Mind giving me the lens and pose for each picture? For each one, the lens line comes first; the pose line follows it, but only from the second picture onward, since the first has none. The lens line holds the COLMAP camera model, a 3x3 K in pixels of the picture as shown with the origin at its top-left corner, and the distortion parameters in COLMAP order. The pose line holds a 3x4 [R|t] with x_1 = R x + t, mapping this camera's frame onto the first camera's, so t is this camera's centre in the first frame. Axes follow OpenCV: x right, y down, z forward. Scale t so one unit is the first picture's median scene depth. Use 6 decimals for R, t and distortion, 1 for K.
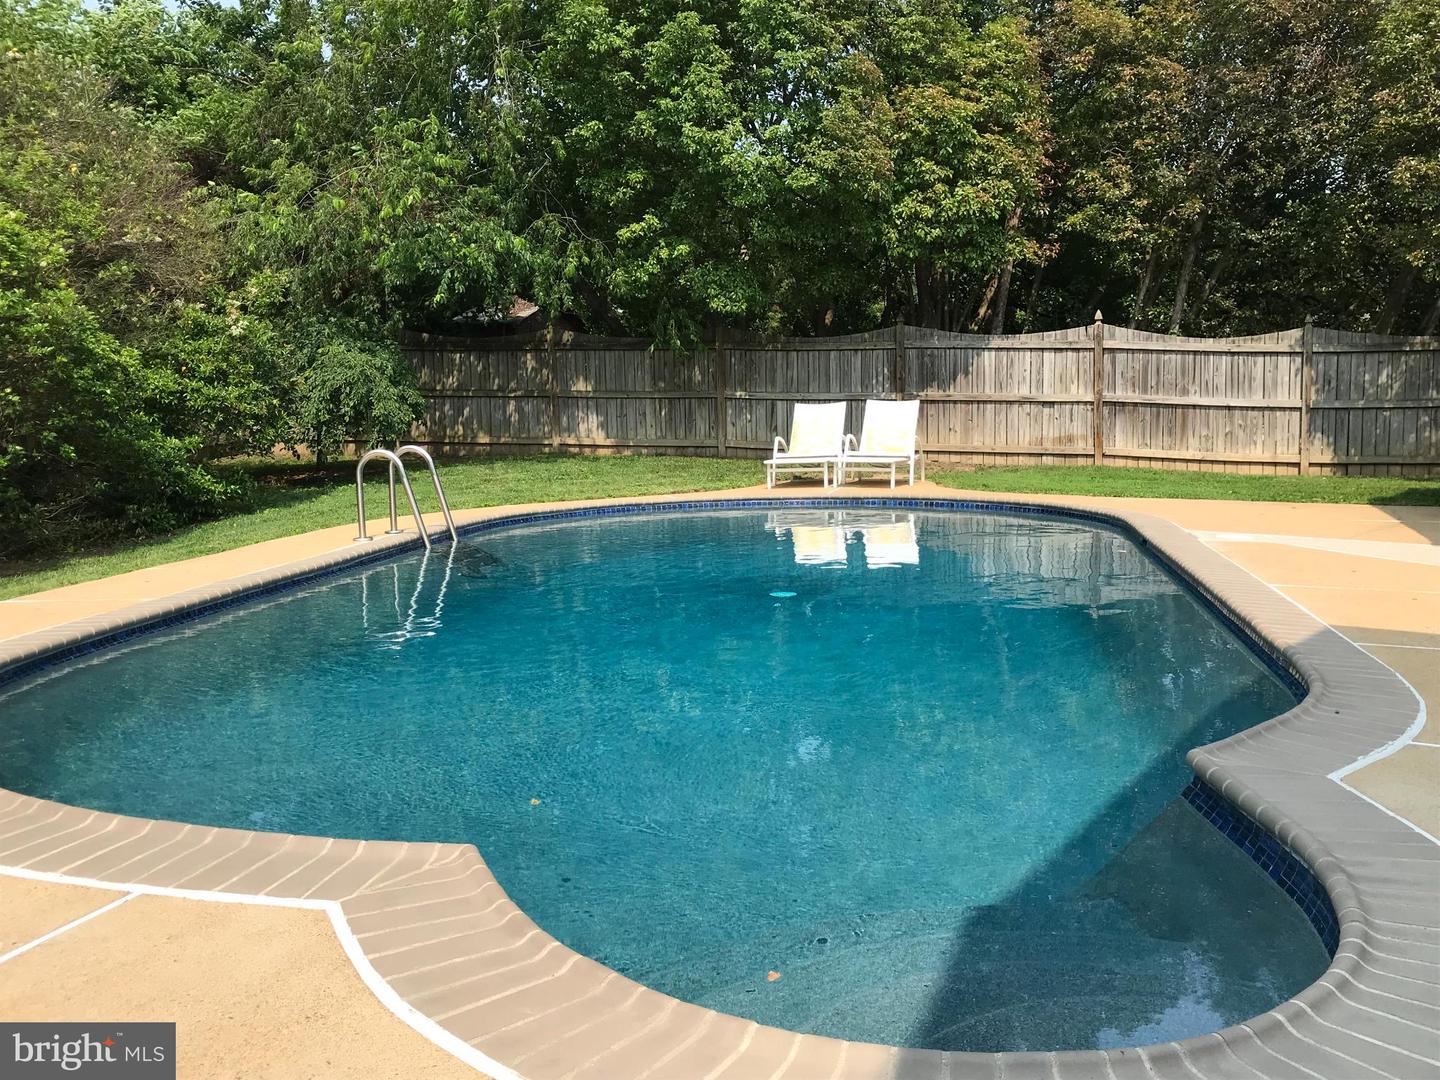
lens RADIAL K [[1360.9, 0, 720.0], [0, 1360.9, 540.0], [0, 0, 1]] dist [0.086220, -0.175849]
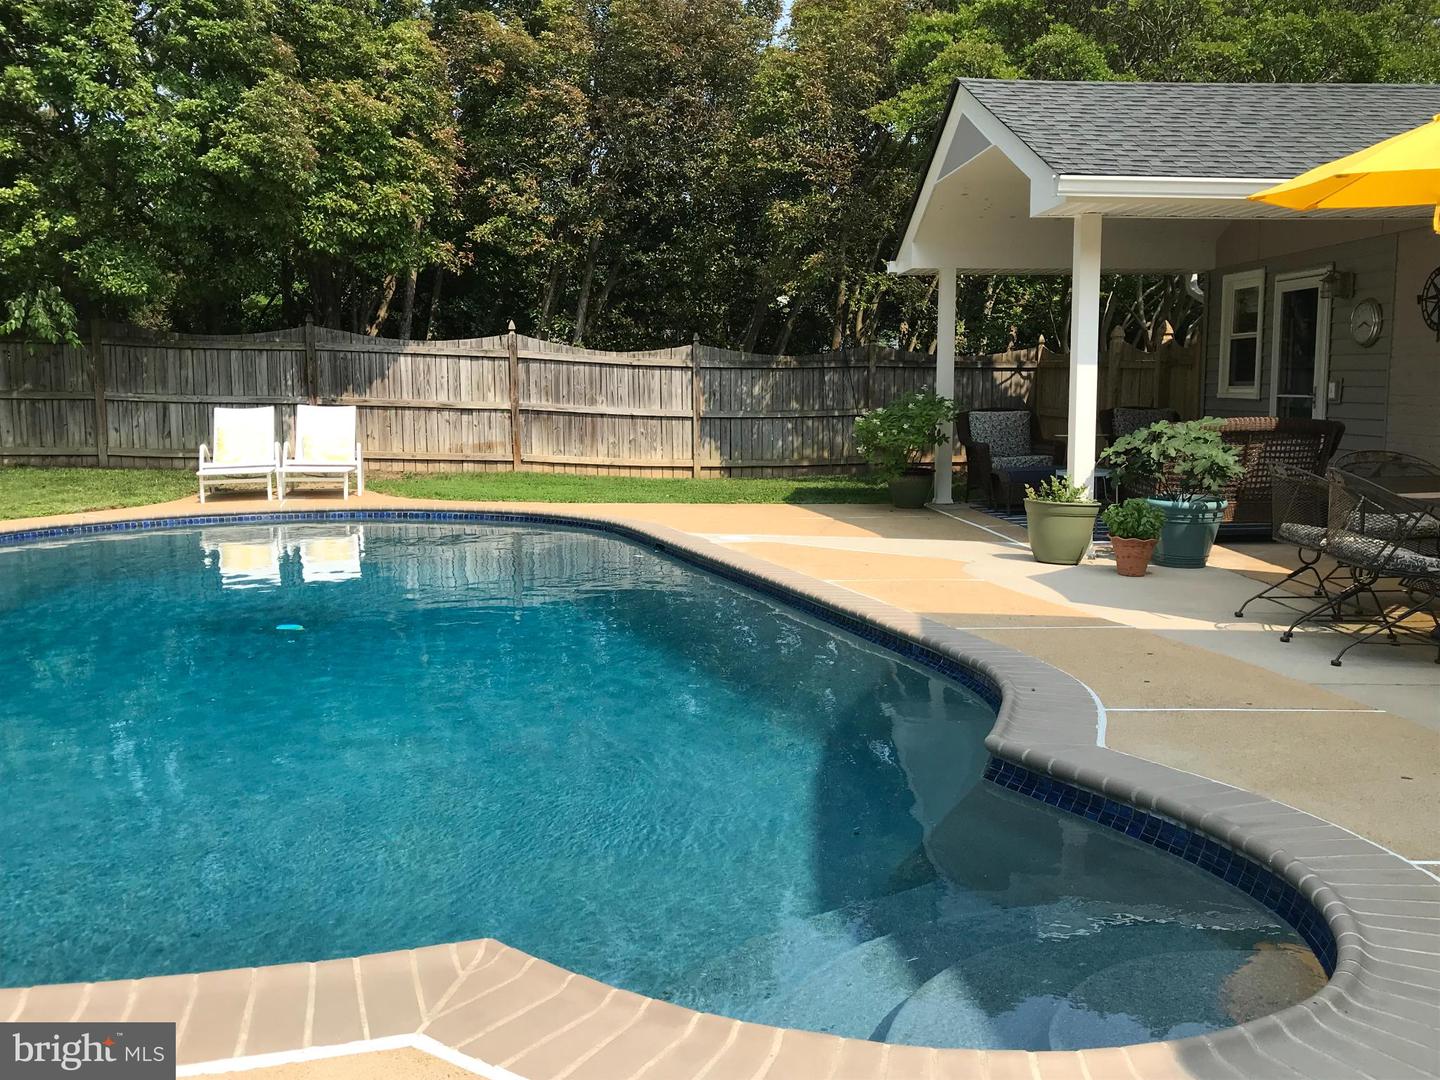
lens RADIAL K [[1360.9, 0, 720.0], [0, 1360.9, 540.0], [0, 0, 1]] dist [0.086220, -0.175849]
pose [[0.860649, -0.041505, 0.507504, -0.118545], [0.041608, 0.999072, 0.011147, -0.008319], [-0.507496, 0.011523, 0.861577, 0.041328]]
